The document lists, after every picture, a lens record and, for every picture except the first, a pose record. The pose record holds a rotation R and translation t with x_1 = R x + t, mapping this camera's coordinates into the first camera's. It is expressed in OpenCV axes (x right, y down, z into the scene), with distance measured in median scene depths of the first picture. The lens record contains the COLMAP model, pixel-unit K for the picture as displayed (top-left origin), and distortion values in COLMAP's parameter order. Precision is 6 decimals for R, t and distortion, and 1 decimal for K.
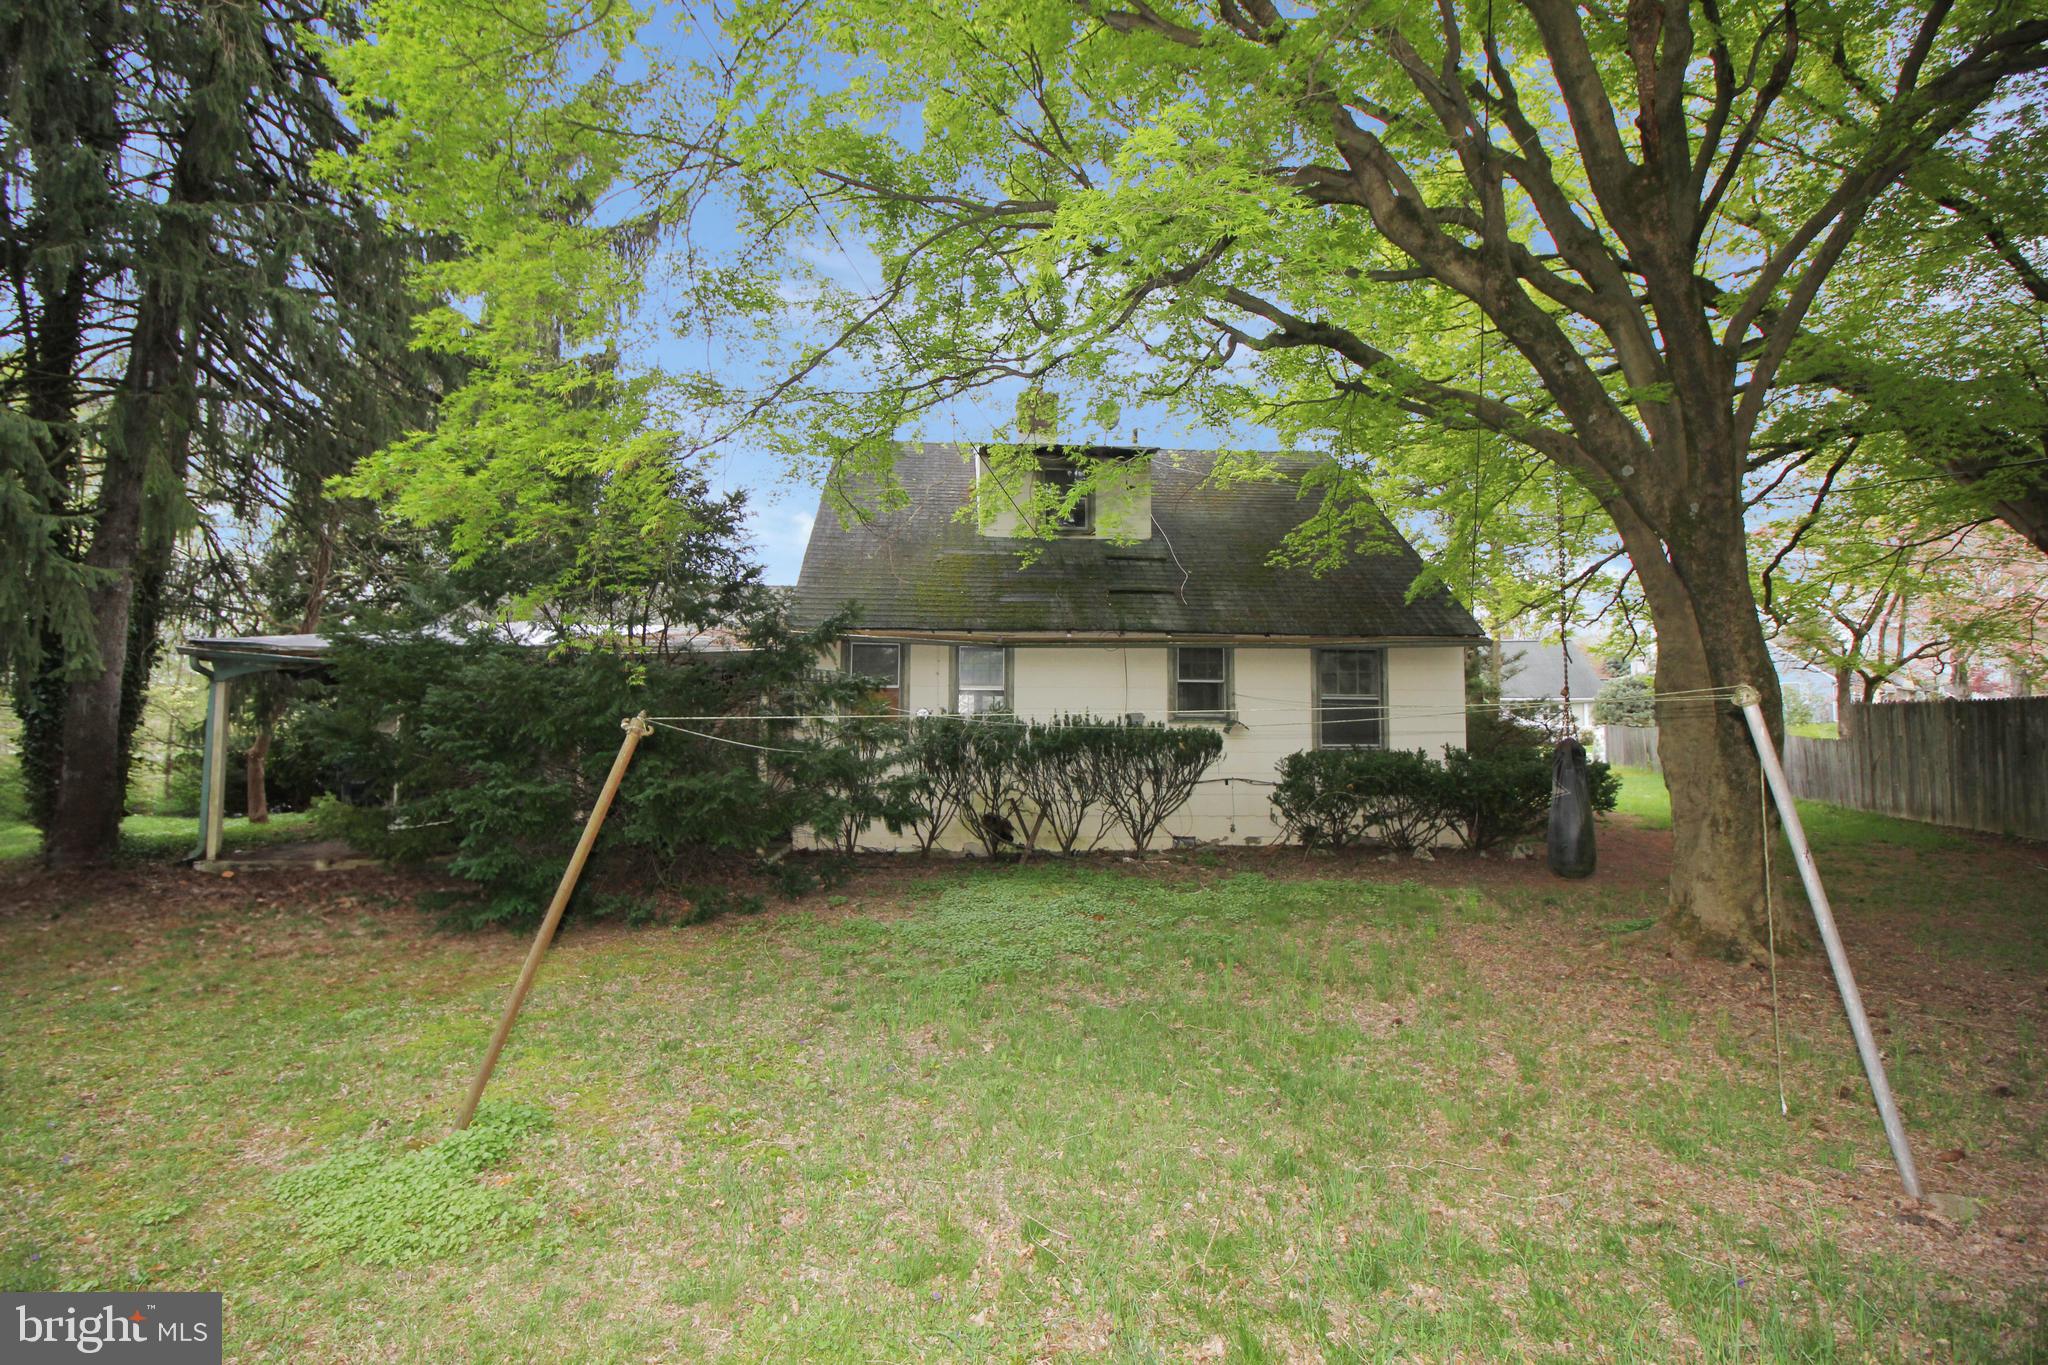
lens RADIAL K [[969.2, 0, 1021.8], [0, 969.2, 656.2], [0, 0, 1]] dist [-0.002138, -0.000221]
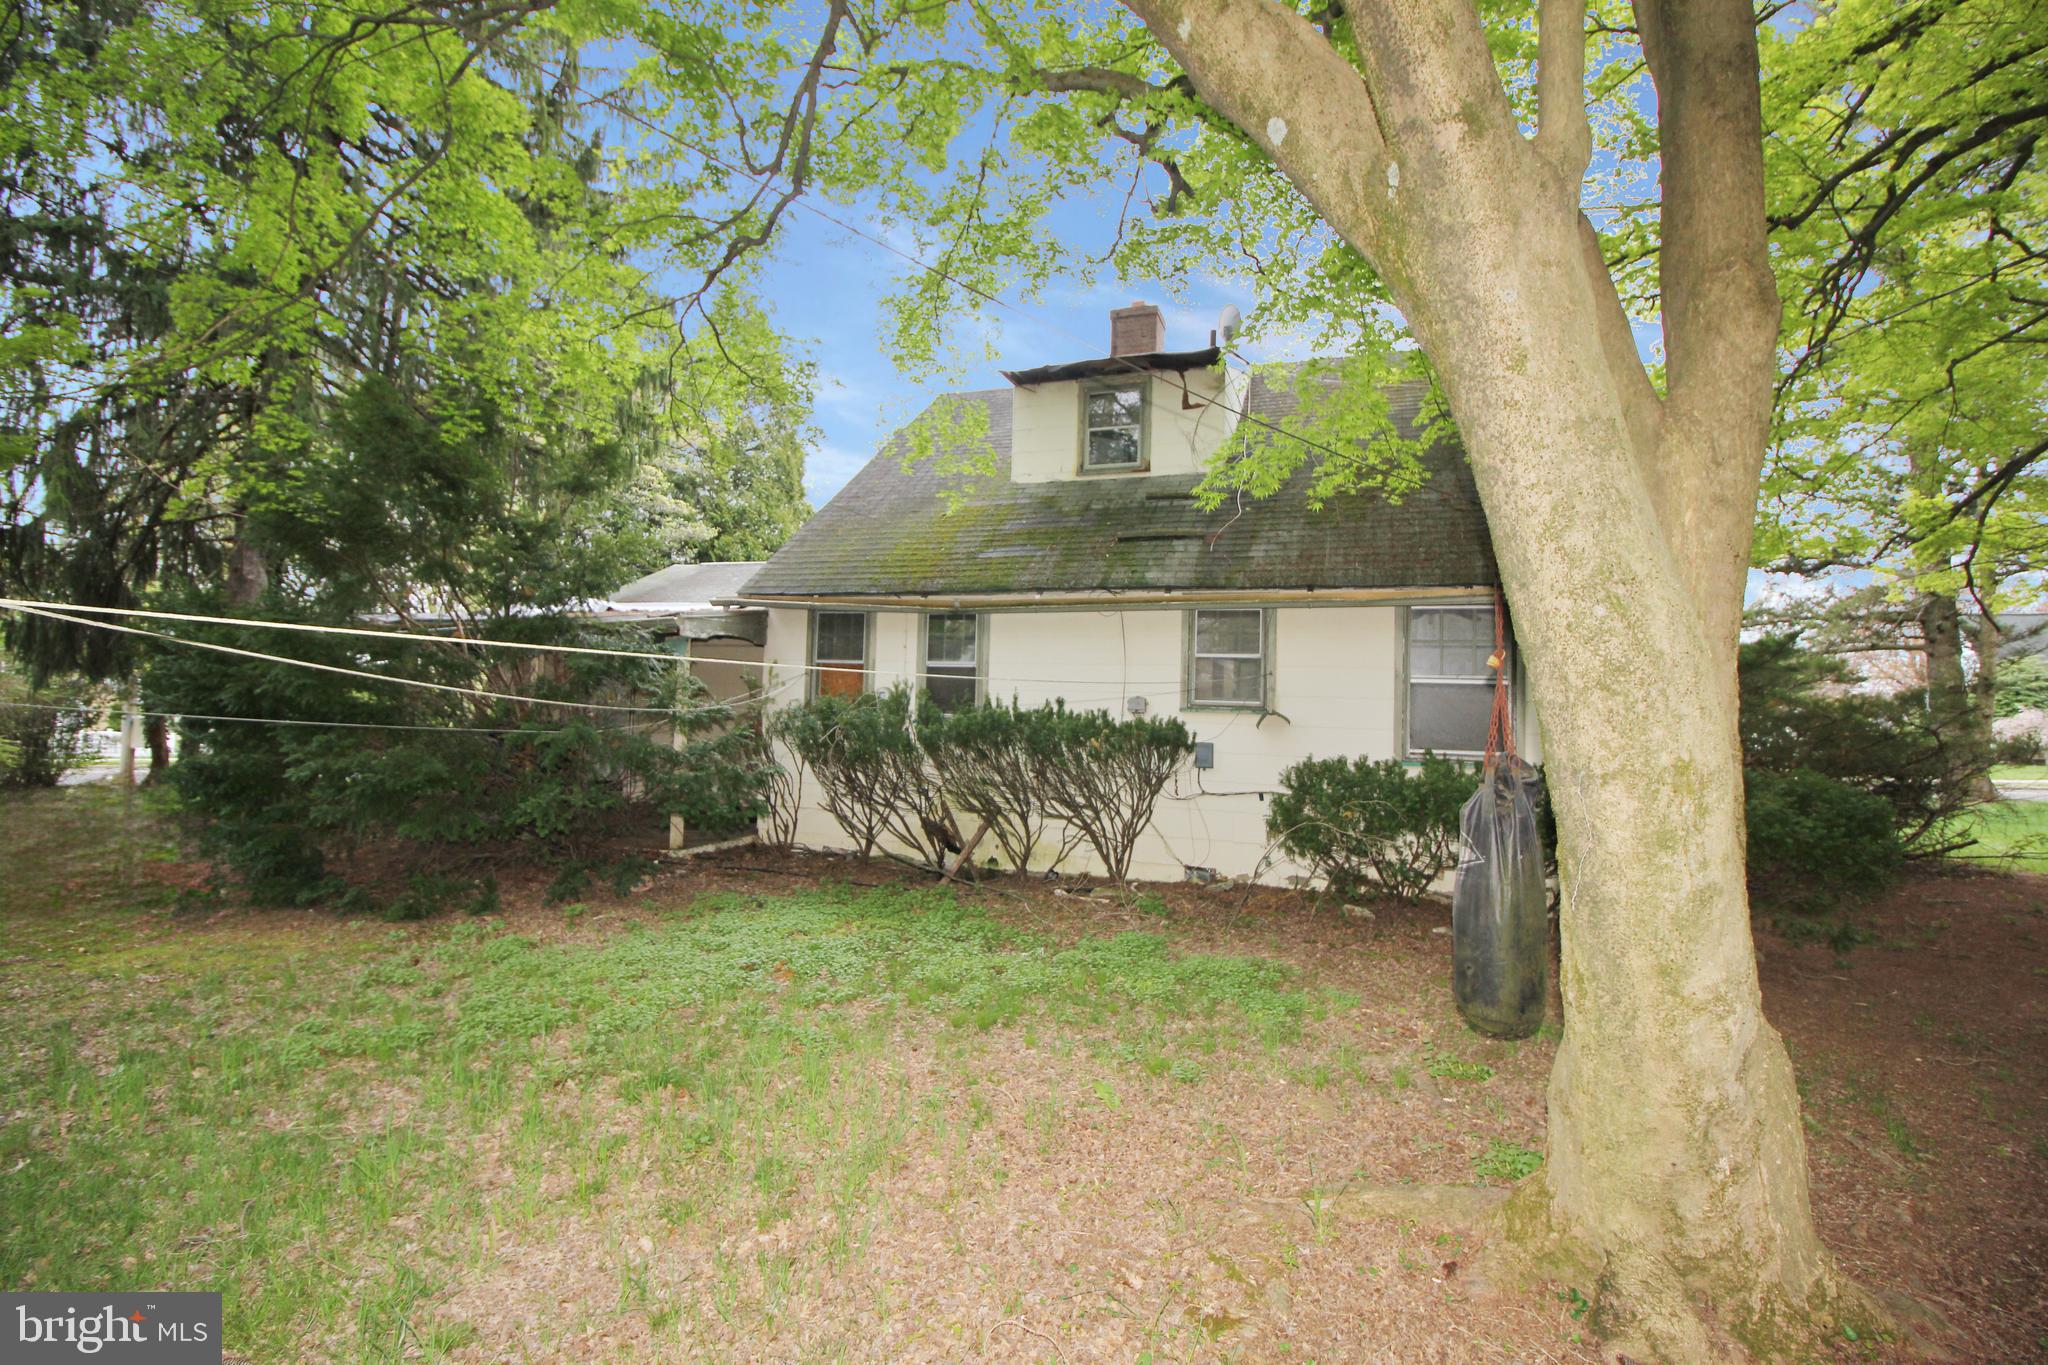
lens RADIAL K [[969.2, 0, 1021.8], [0, 969.2, 656.2], [0, 0, 1]] dist [-0.002138, -0.000221]
pose [[0.913559, -0.000314, -0.406707, 0.344454], [0.004979, 0.999933, 0.010412, 0.018392], [0.406677, -0.011537, 0.913499, 0.273785]]
